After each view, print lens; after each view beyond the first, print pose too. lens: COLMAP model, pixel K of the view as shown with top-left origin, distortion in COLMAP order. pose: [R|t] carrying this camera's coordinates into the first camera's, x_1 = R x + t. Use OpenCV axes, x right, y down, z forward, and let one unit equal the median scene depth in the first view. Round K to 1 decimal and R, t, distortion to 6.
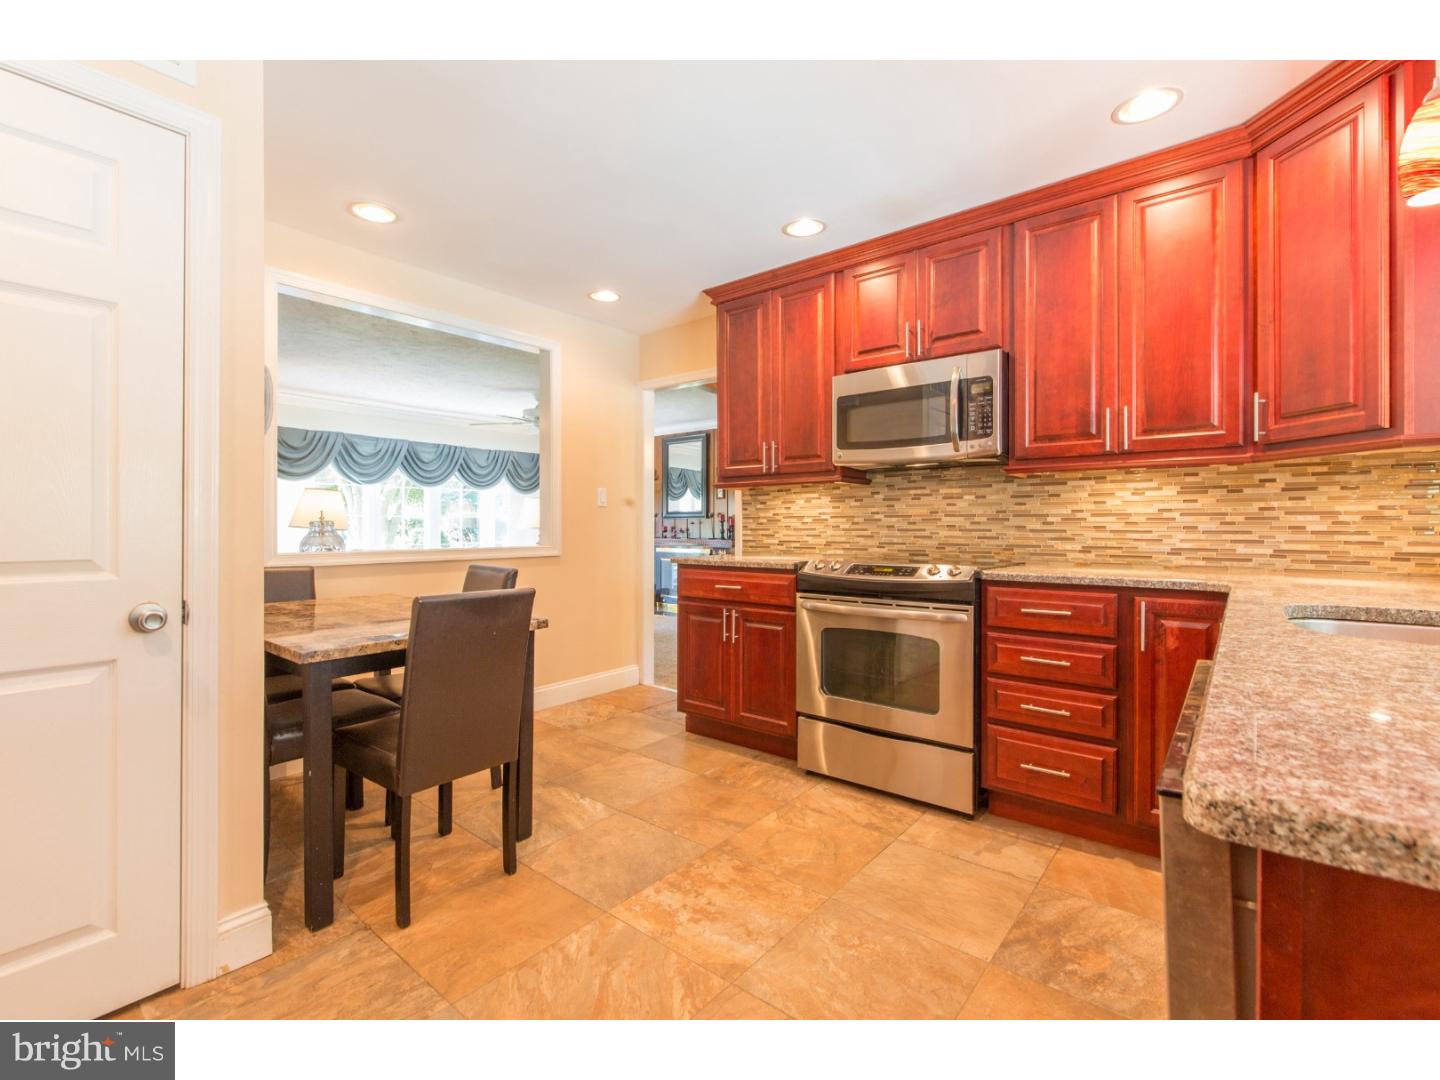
lens RADIAL K [[636.7, 0, 738.7], [0, 636.7, 527.0], [0, 0, 1]] dist [-0.022989, 0.000396]
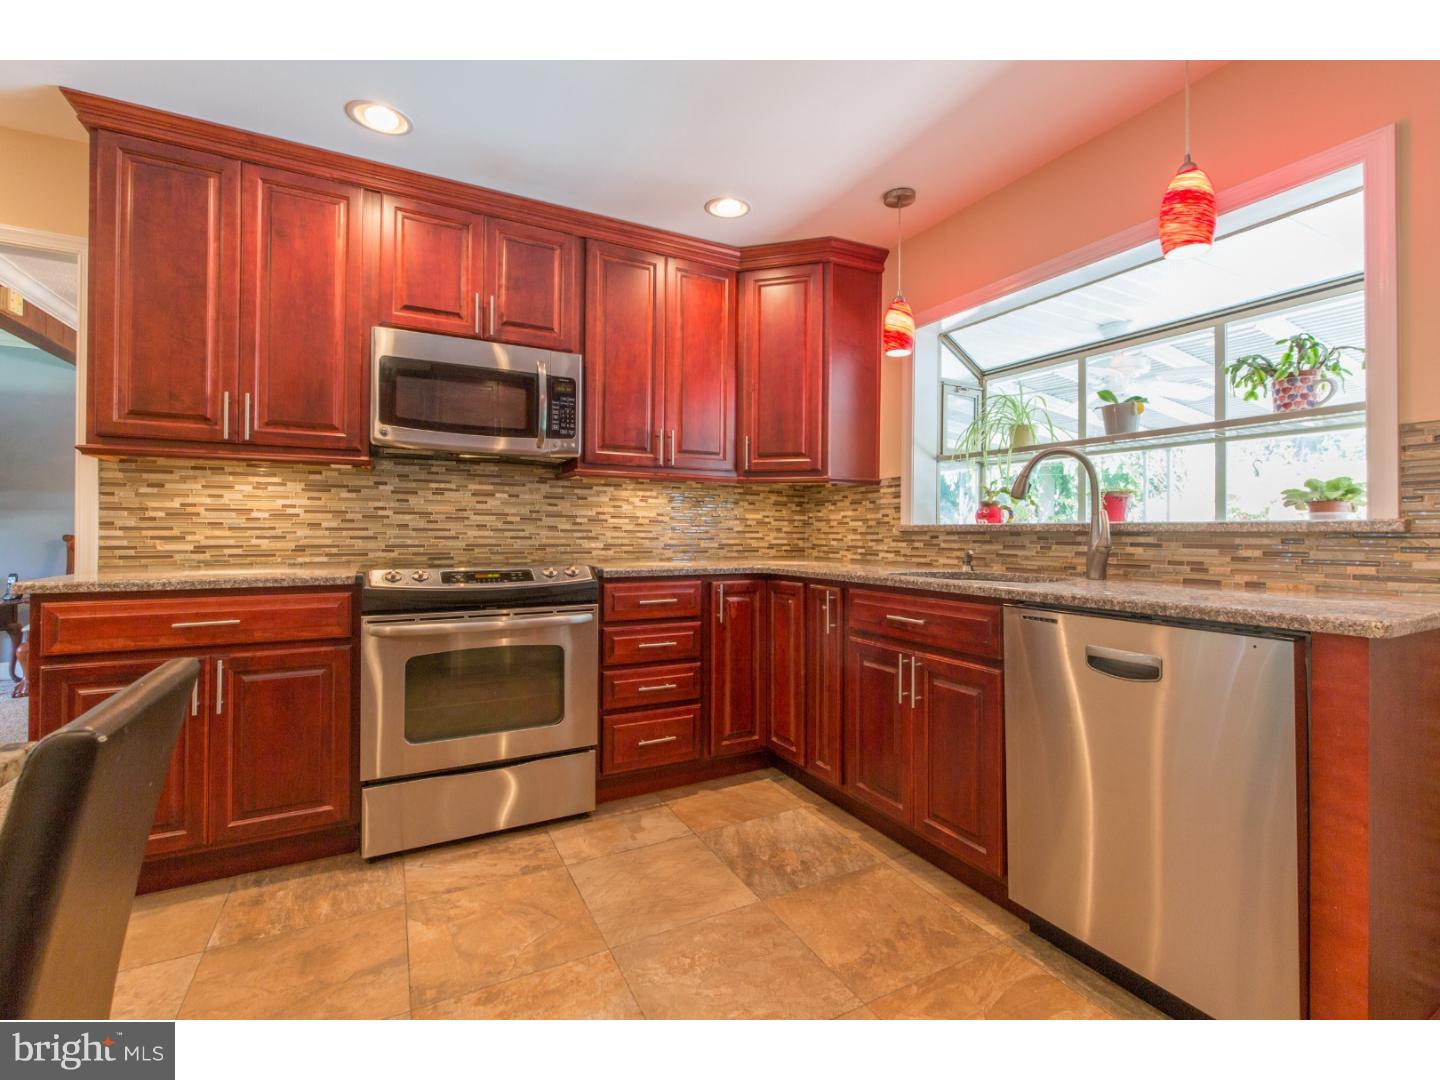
lens RADIAL K [[637.8, 0, 721.0], [0, 637.8, 525.0], [0, 0, 1]] dist [0.002554, -0.008066]
pose [[0.393605, 0.006297, 0.919258, -0.424889], [-0.007621, 0.999965, -0.003587, -0.001652], [-0.919248, -0.005594, 0.393639, 0.351501]]
